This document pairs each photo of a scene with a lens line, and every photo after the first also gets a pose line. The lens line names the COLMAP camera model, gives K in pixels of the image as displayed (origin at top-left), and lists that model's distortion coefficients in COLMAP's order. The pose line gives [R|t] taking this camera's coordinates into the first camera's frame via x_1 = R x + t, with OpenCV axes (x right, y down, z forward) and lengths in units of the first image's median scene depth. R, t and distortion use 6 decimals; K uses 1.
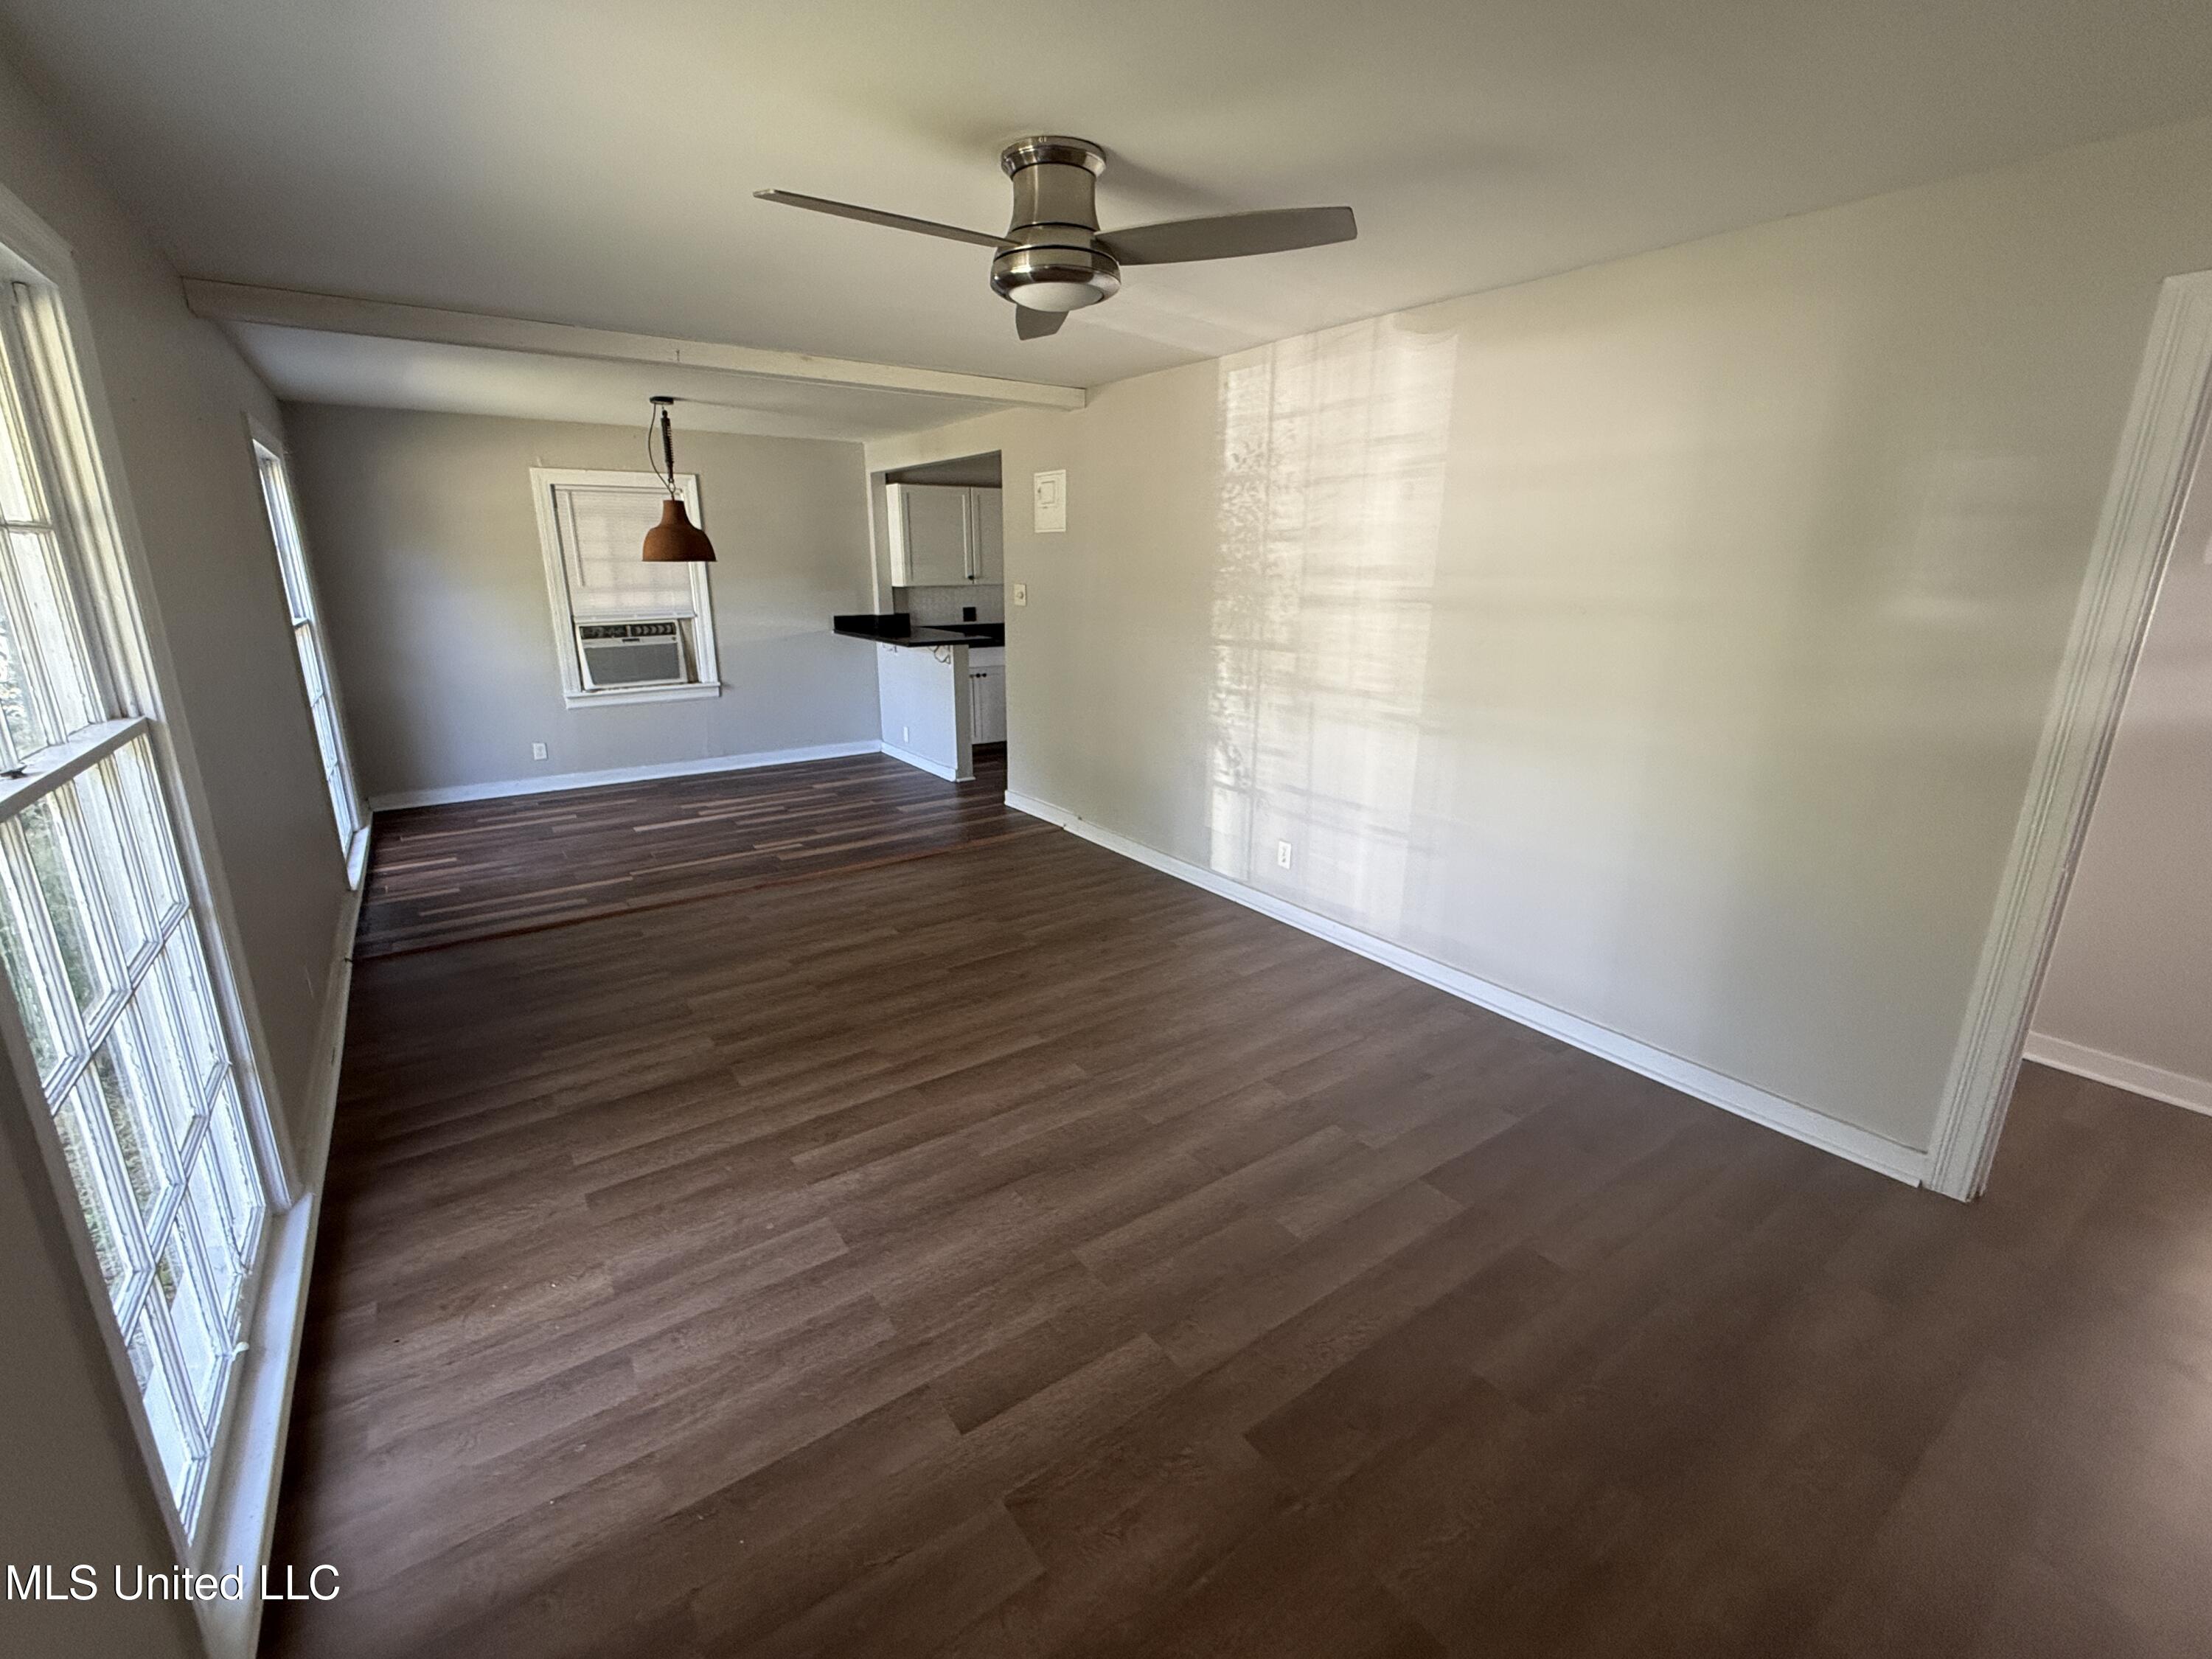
lens RADIAL K [[945.5, 0, 1106.1], [0, 945.5, 828.2], [0, 0, 1]] dist [0.000613, -0.000288]
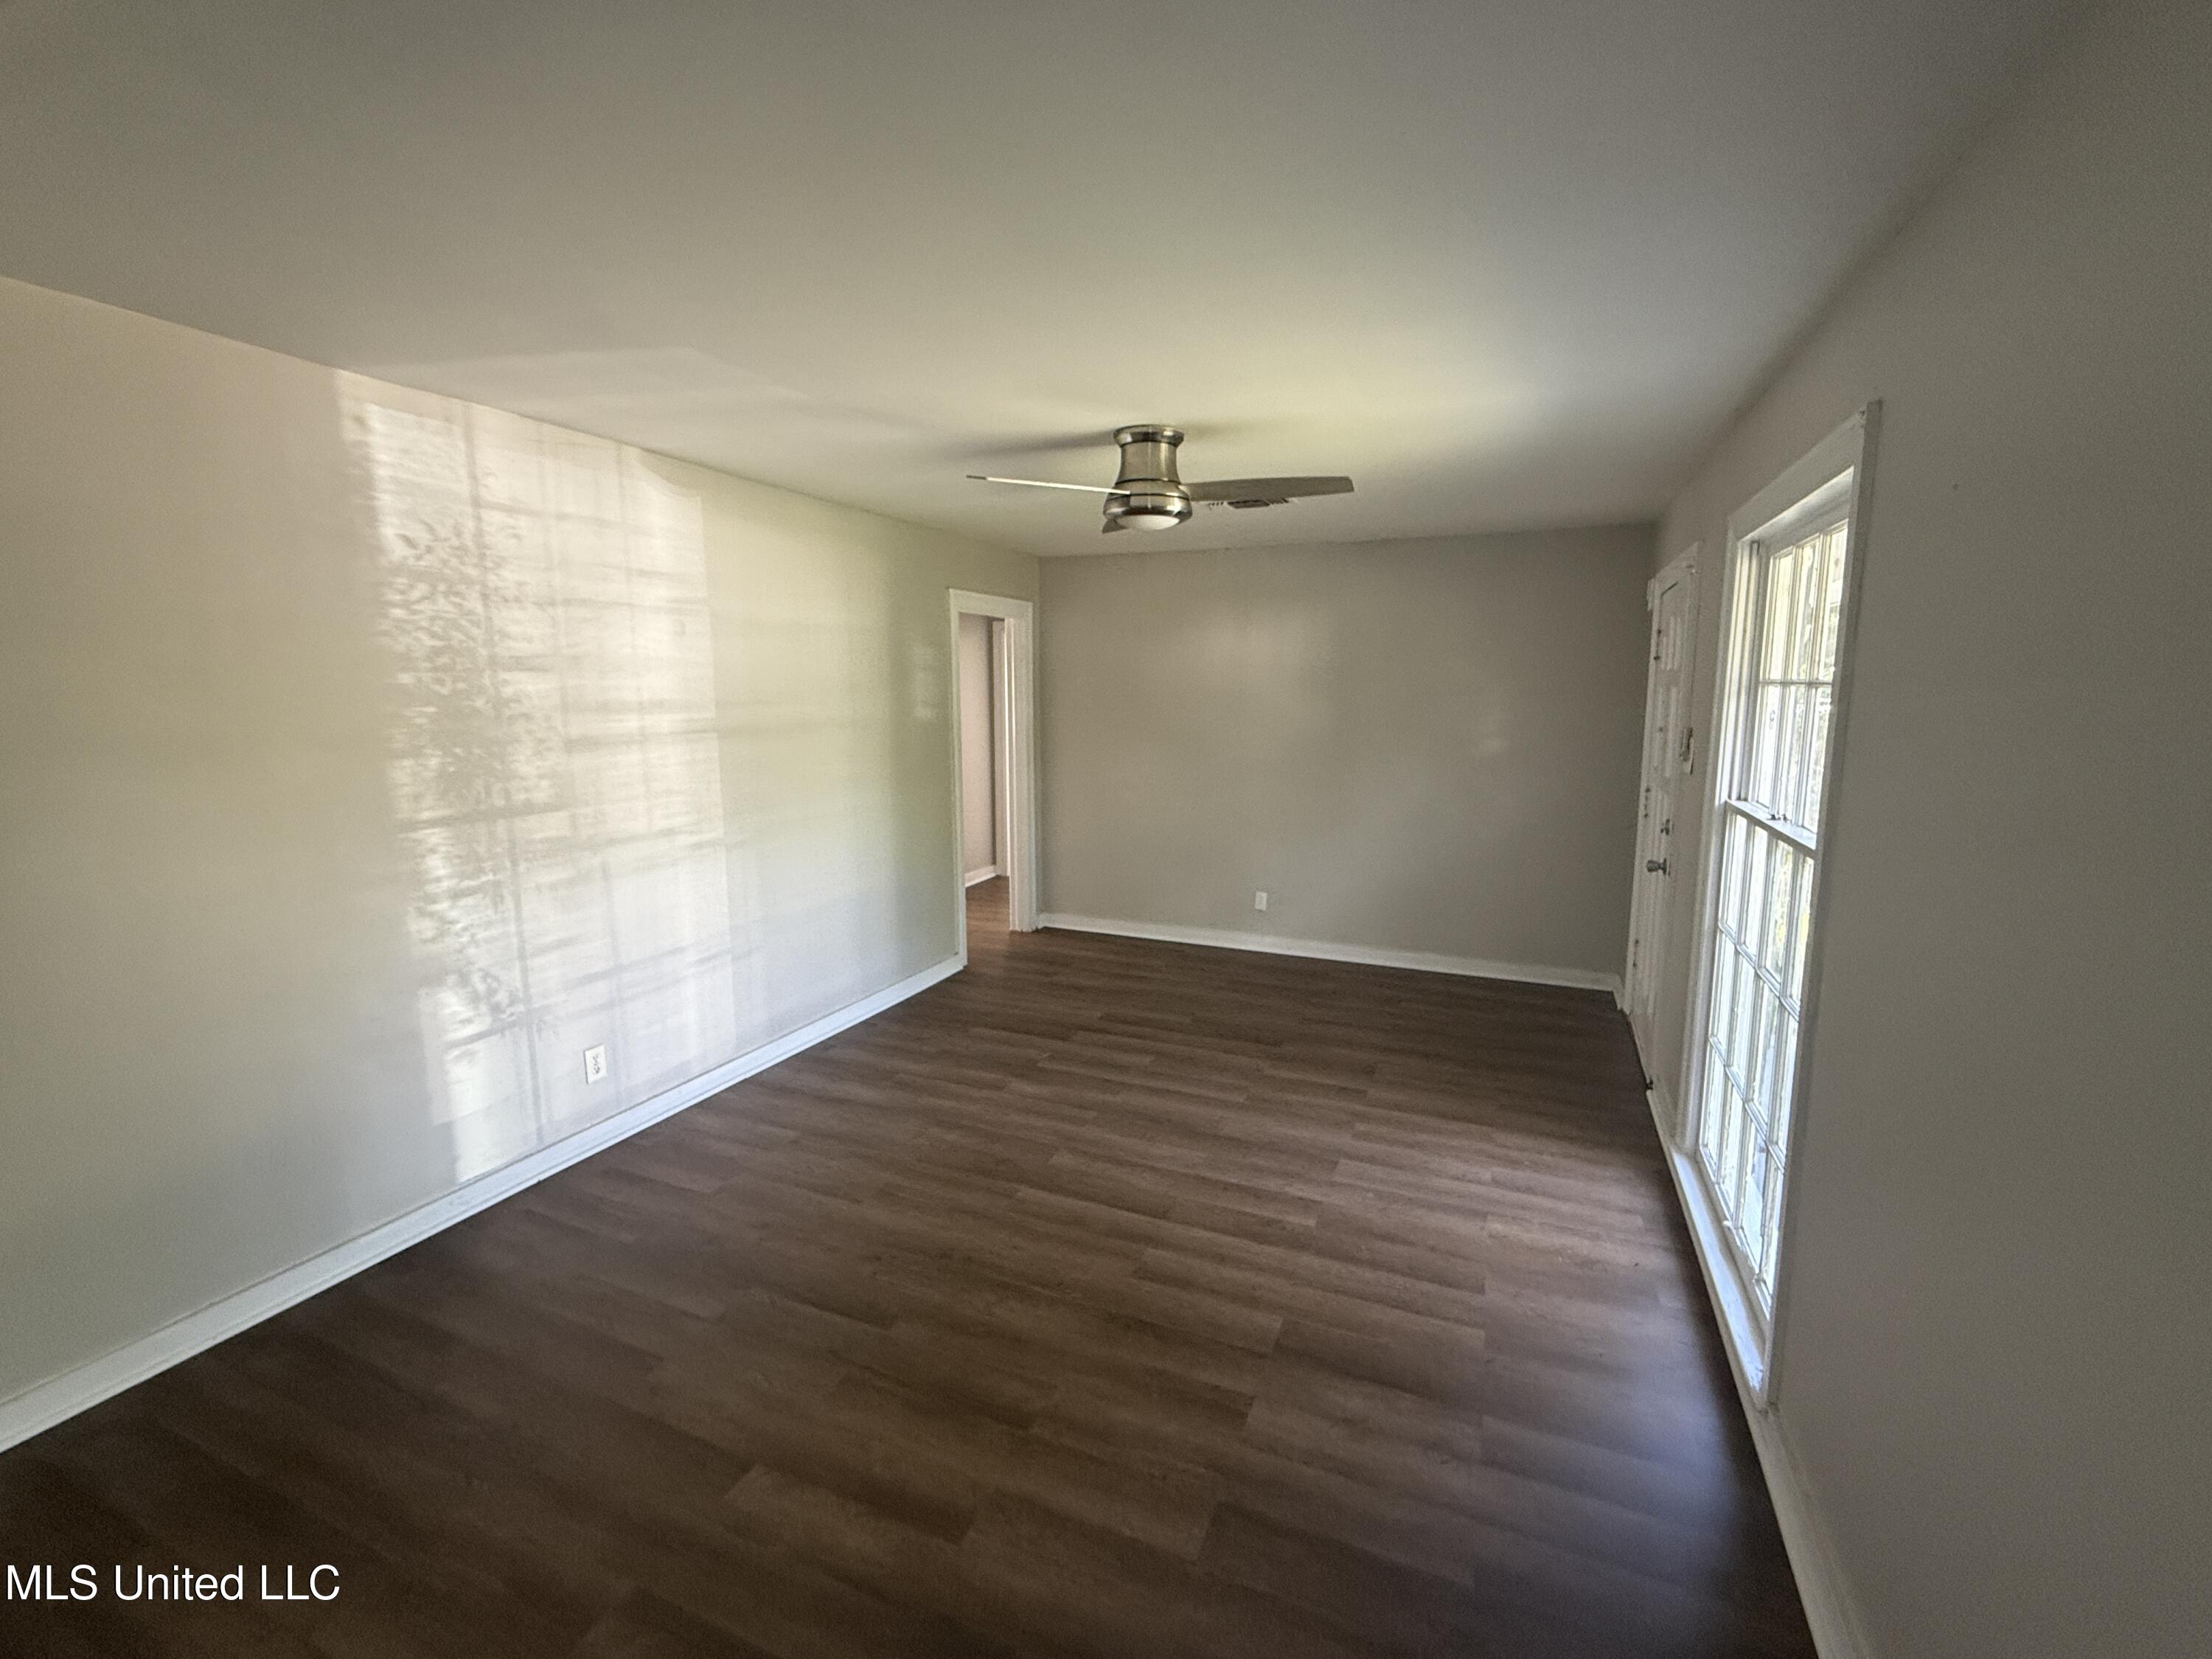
lens RADIAL K [[945.5, 0, 1106.1], [0, 945.5, 828.2], [0, 0, 1]] dist [0.000613, -0.000288]
pose [[-0.518471, -0.133708, 0.844577, -0.720566], [0.228135, 0.930269, 0.287322, -0.306043], [-0.824101, 0.341646, -0.451814, 1.029479]]
